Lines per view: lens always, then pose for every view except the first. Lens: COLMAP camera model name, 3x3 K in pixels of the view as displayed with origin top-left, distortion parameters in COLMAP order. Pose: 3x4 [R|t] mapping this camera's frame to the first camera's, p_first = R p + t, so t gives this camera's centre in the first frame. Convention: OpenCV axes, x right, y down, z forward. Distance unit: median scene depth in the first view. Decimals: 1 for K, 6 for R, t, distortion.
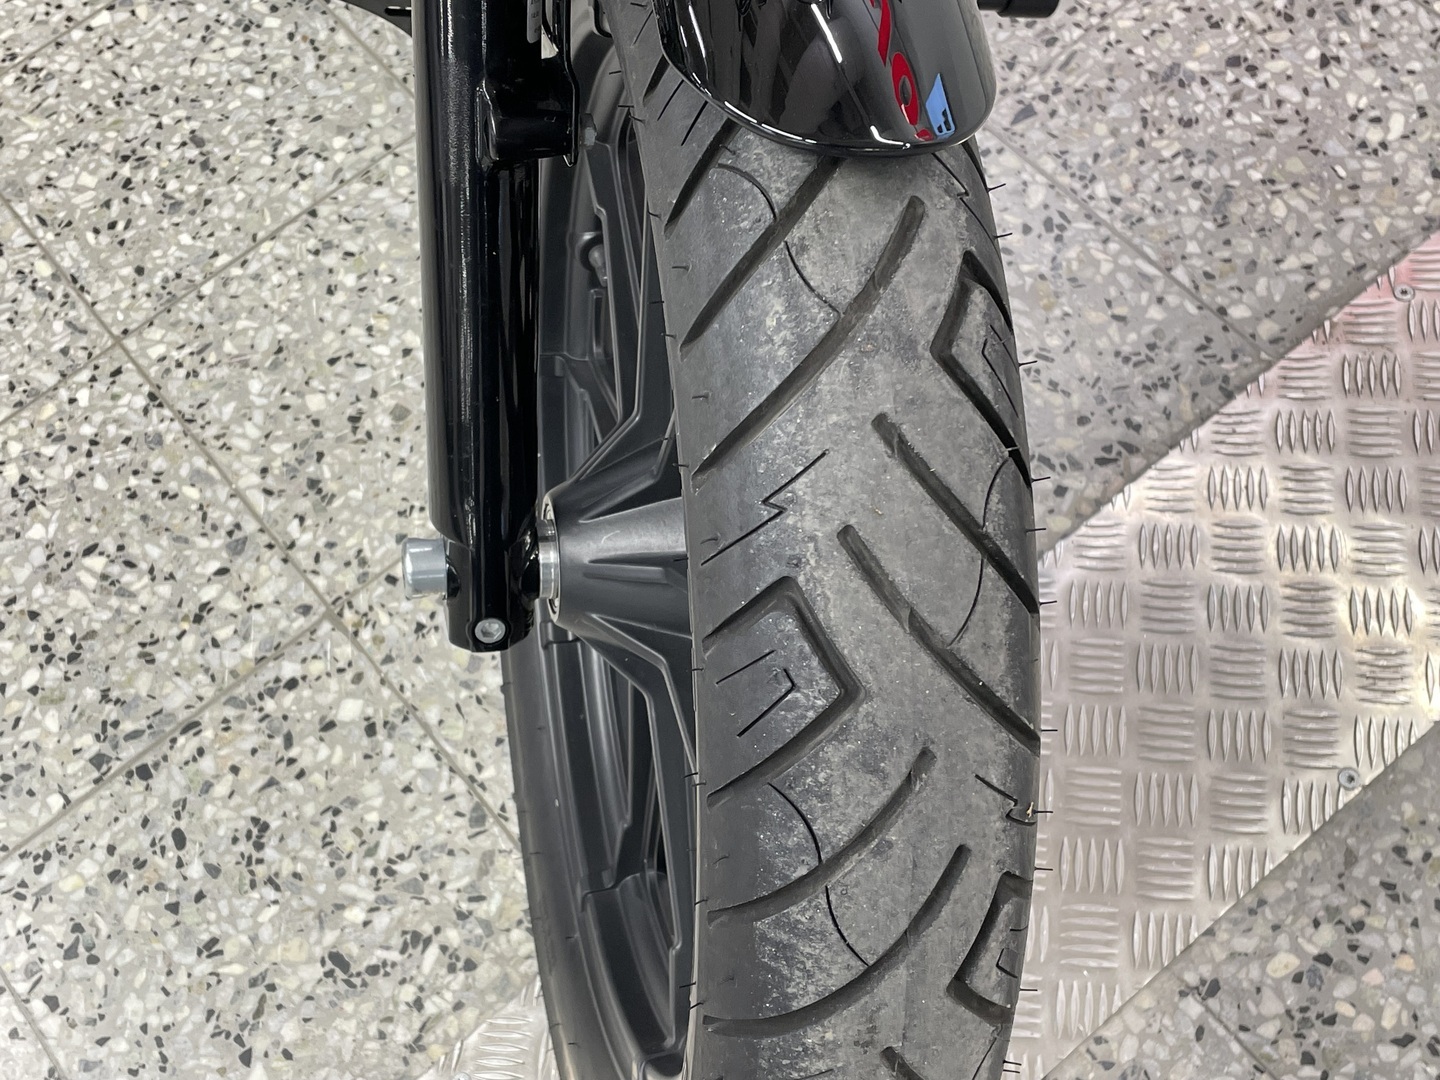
lens RADIAL K [[1727.2, 0, 720.0], [0, 1727.2, 540.0], [0, 0, 1]] dist [0.112243, -0.160010]
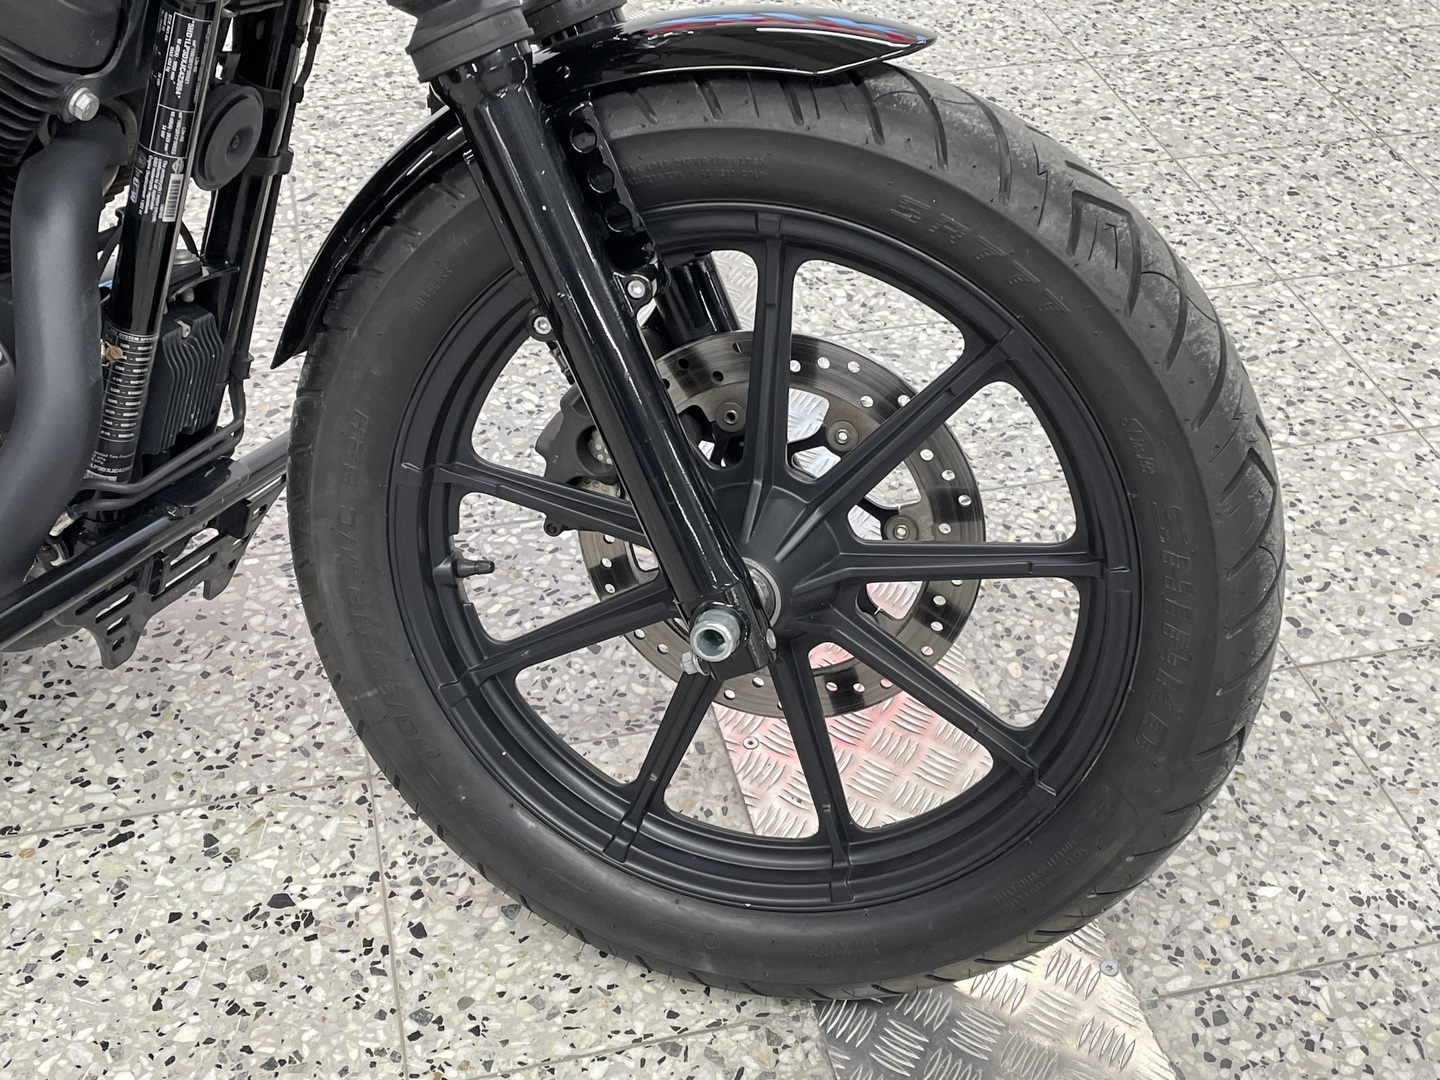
lens RADIAL K [[1727.2, 0, 720.0], [0, 1727.2, 540.0], [0, 0, 1]] dist [0.112243, -0.160010]
pose [[0.418331, -0.485057, 0.767932, -0.747839], [0.779232, 0.626063, -0.029039, 0.009327], [-0.466687, 0.610545, 0.639873, 0.055867]]
